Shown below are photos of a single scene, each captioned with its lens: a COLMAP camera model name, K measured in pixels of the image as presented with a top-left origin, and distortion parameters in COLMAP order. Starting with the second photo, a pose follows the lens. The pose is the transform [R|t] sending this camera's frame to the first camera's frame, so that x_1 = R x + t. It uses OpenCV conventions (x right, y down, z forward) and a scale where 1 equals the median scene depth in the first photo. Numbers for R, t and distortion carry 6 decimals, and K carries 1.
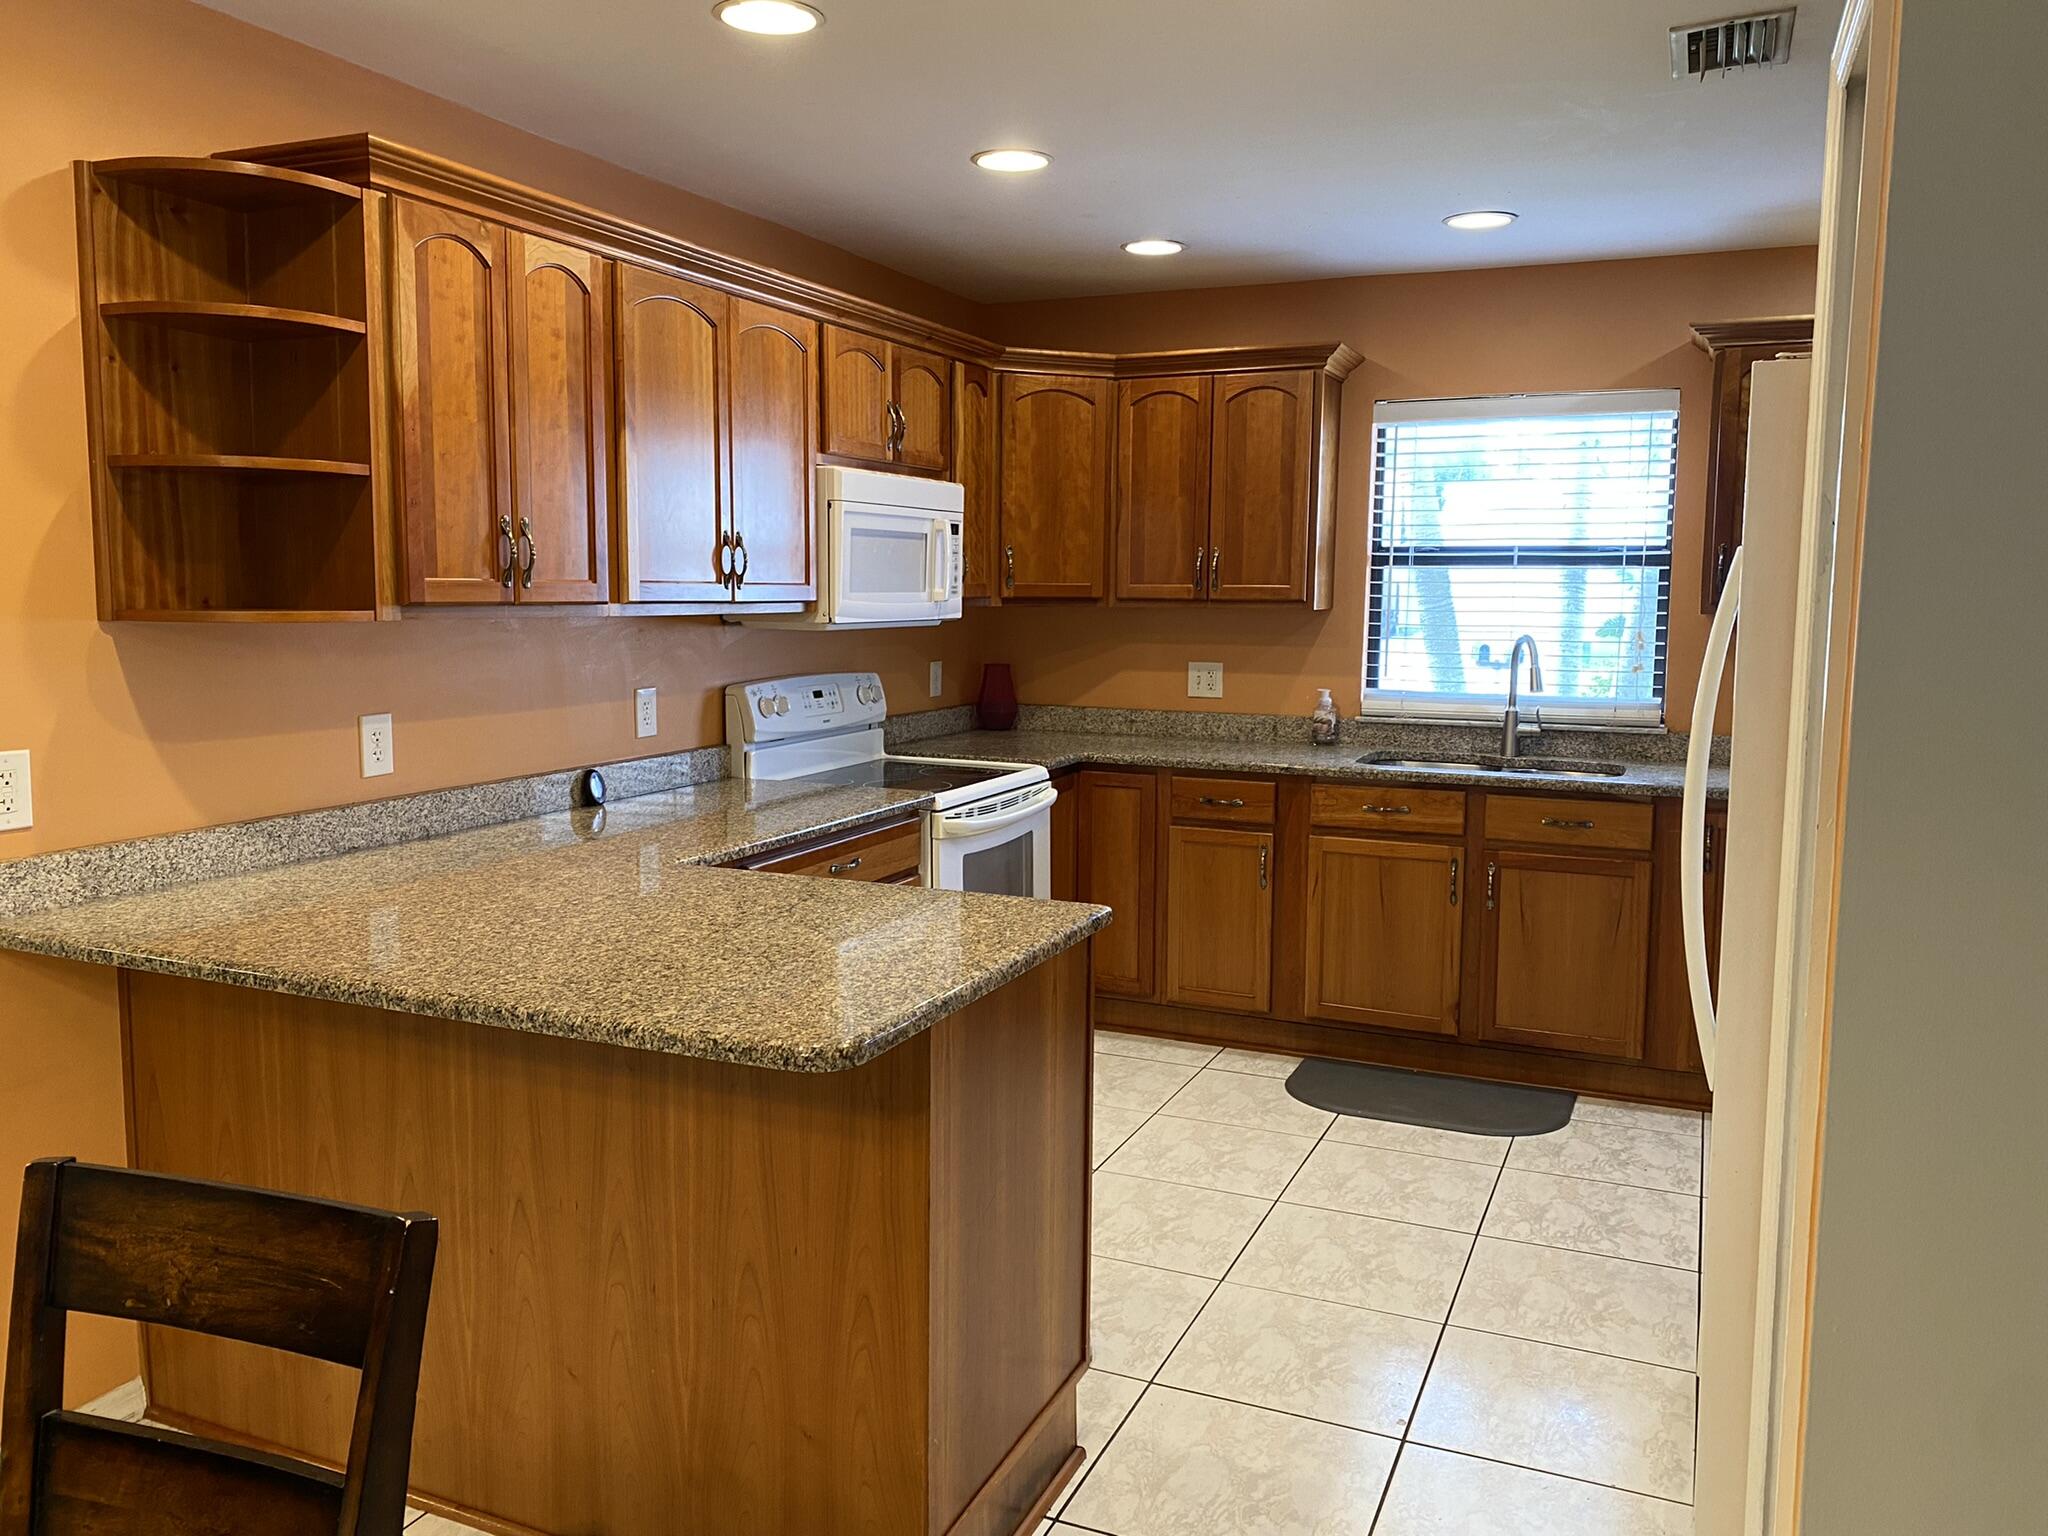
lens RADIAL K [[1581.4, 0, 981.7], [0, 1581.4, 731.0], [0, 0, 1]] dist [0.050845, -0.028200]
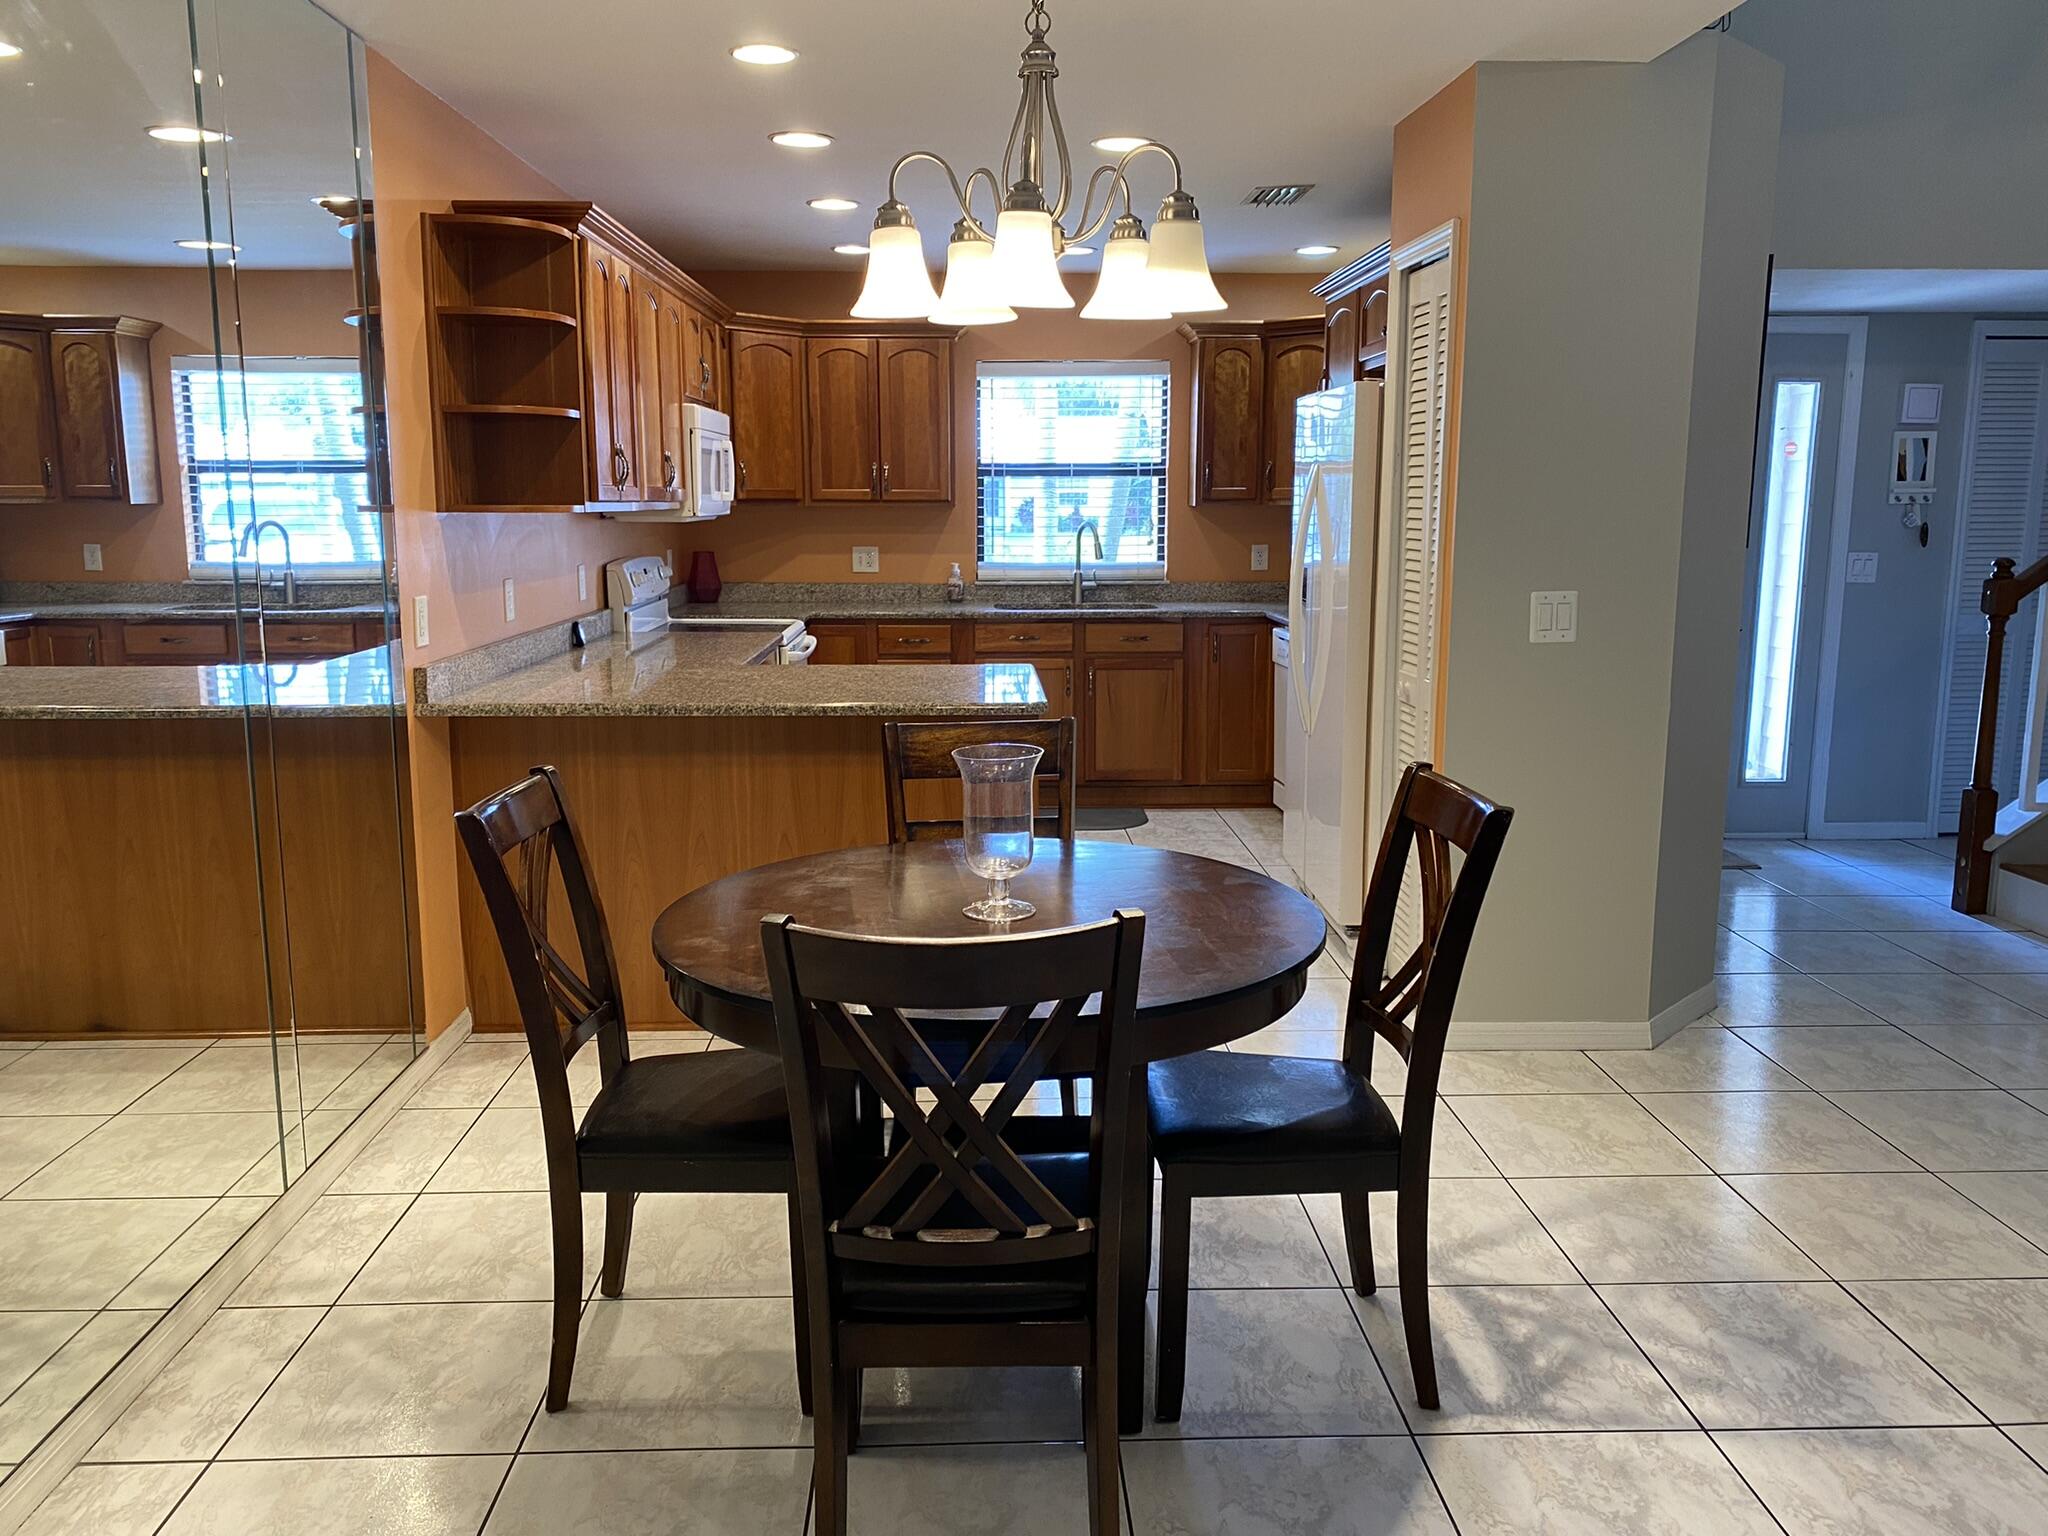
lens RADIAL K [[1581.4, 0, 1029.7], [0, 1581.4, 763.7], [0, 0, 1]] dist [0.050845, -0.028200]
pose [[0.893257, -0.081844, 0.442034, -0.453614], [0.047641, 0.994985, 0.087952, 0.038883], [-0.447015, -0.057505, 0.892676, -0.394061]]
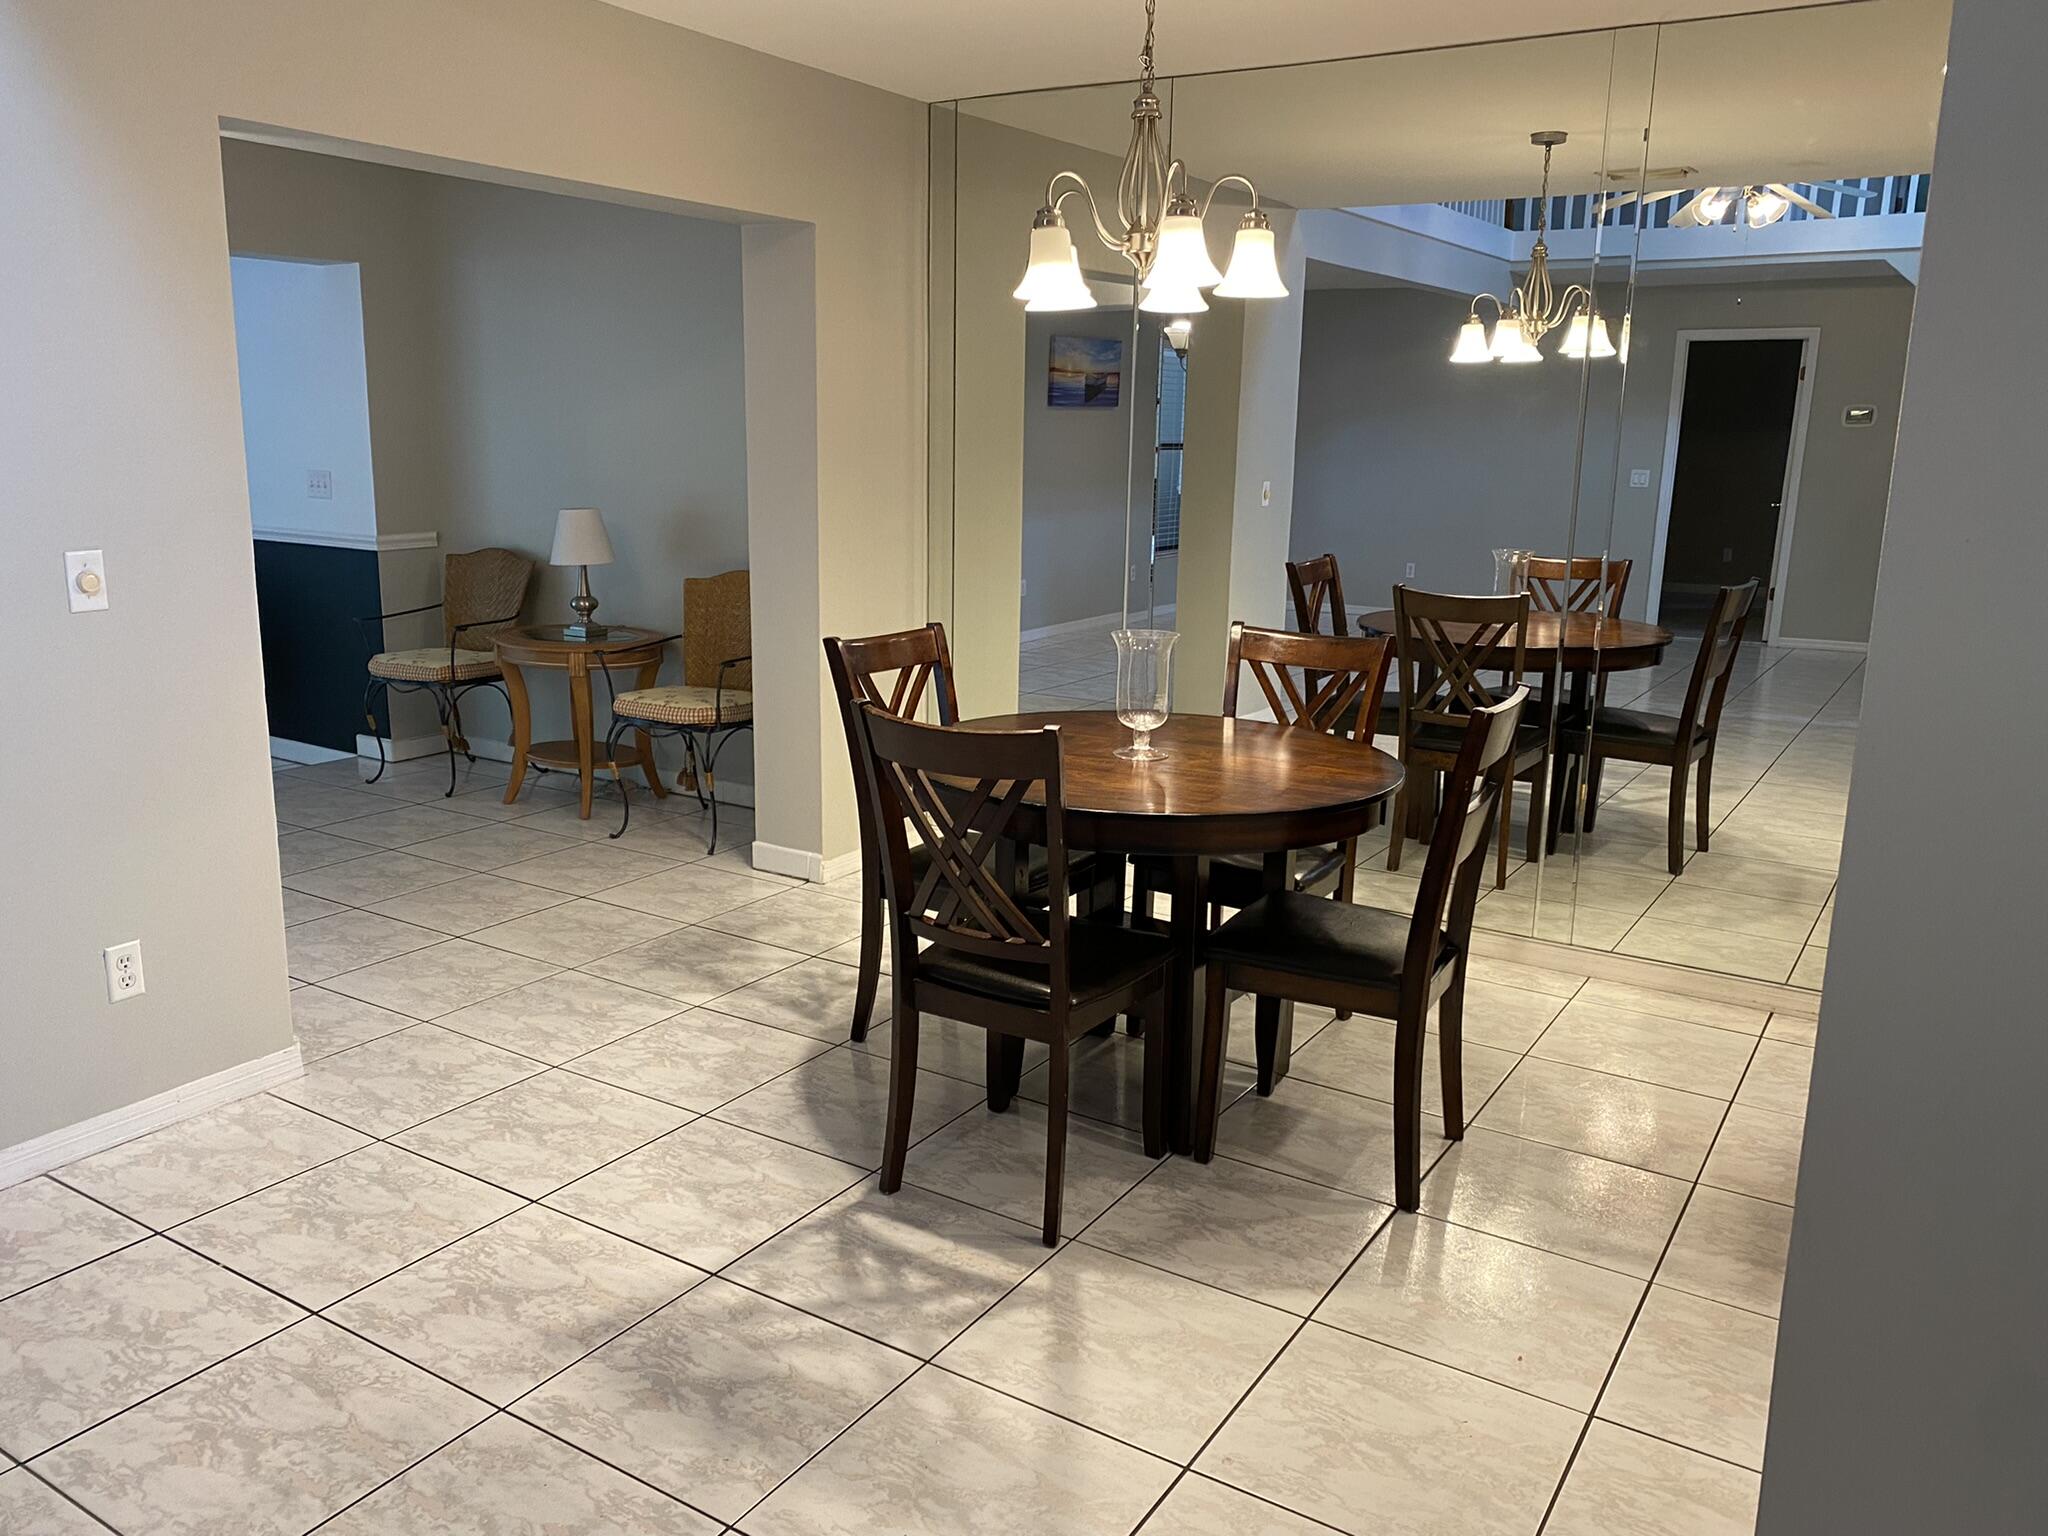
lens RADIAL K [[1581.4, 0, 1007.5], [0, 1581.4, 724.8], [0, 0, 1]] dist [0.050845, -0.028200]
pose [[-0.145097, 0.183084, -0.972331, 0.578912], [-0.113511, 0.973162, 0.200179, -0.019017], [0.982885, 0.139416, -0.120421, 0.168641]]
